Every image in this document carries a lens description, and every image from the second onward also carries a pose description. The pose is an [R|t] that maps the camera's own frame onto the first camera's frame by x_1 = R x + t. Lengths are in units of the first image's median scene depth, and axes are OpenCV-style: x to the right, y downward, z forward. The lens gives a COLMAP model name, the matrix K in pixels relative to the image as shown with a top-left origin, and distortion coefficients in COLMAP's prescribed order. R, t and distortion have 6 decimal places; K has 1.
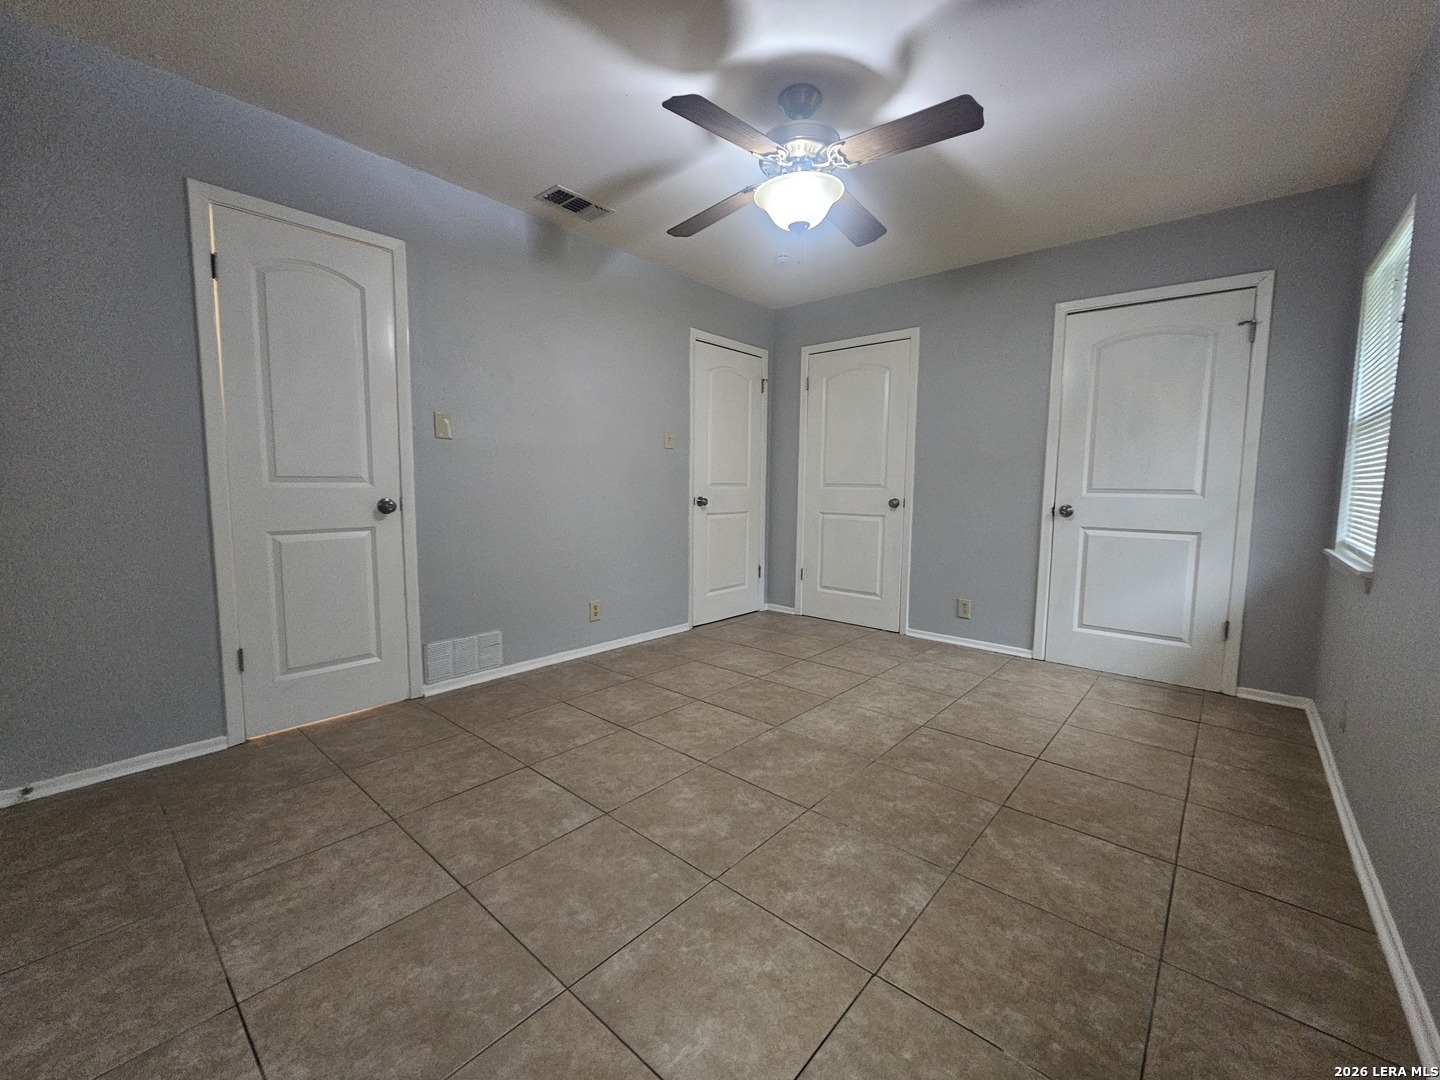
lens RADIAL K [[588.7, 0, 720.0], [0, 588.7, 540.0], [0, 0, 1]] dist [-0.001900, 0.000509]
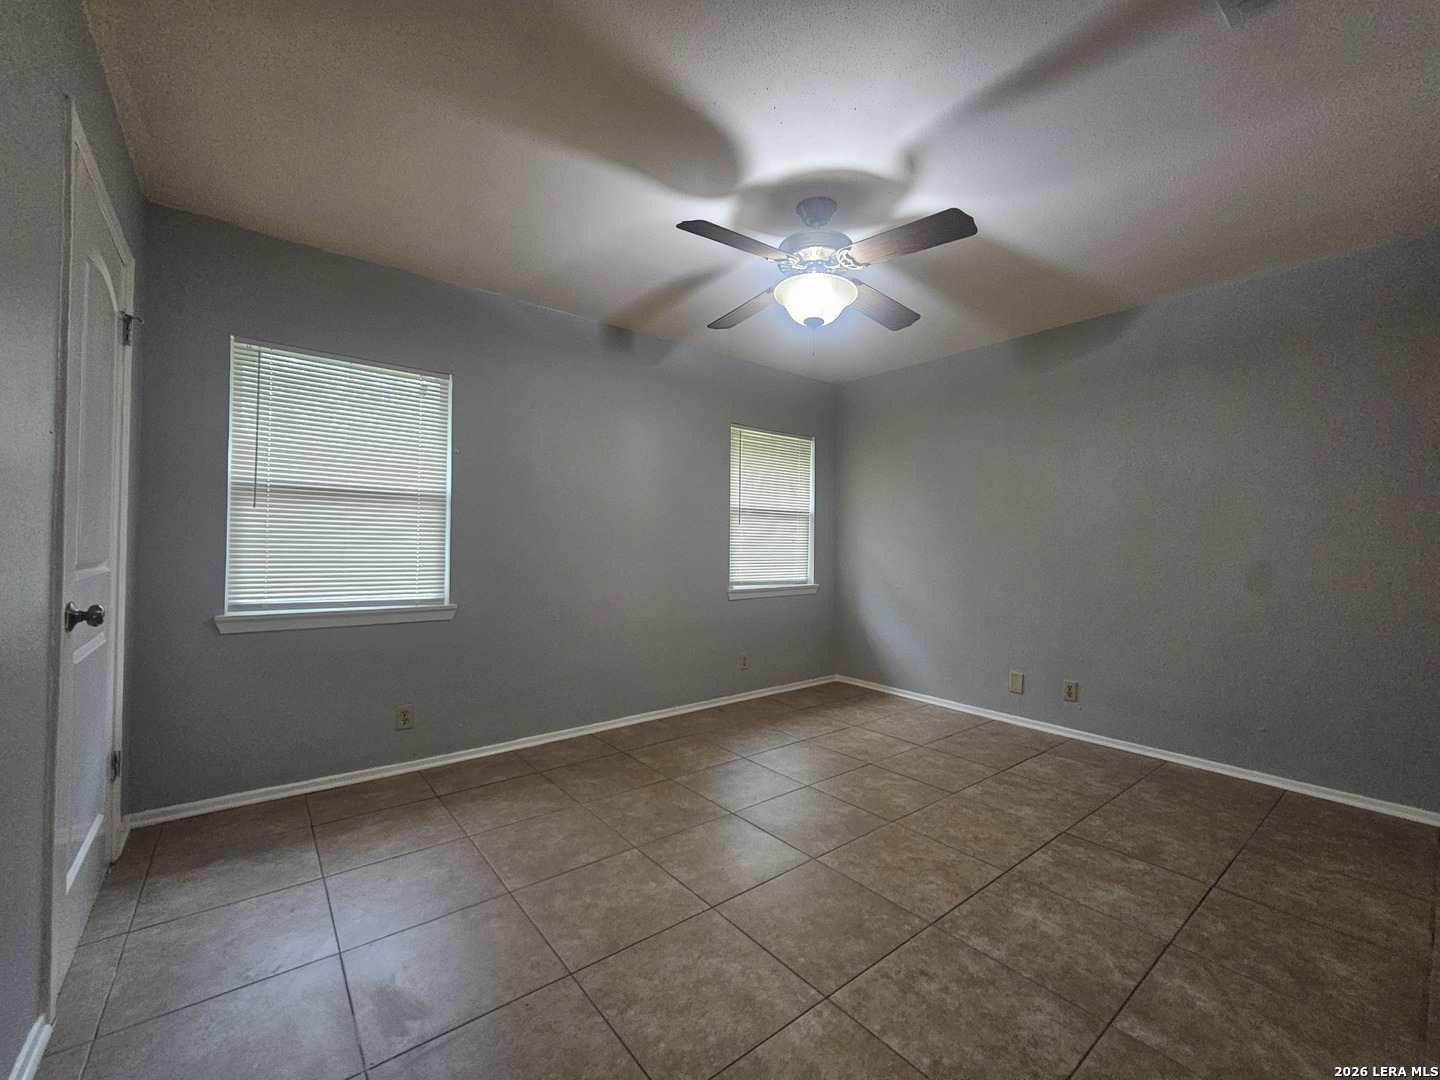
lens RADIAL K [[588.7, 0, 720.0], [0, 588.7, 540.0], [0, 0, 1]] dist [-0.001900, 0.000509]
pose [[-0.983053, -0.021030, 0.182109, 0.099859], [-0.005398, 0.996288, 0.085913, -0.229158], [-0.183240, 0.083474, -0.979518, 2.110121]]
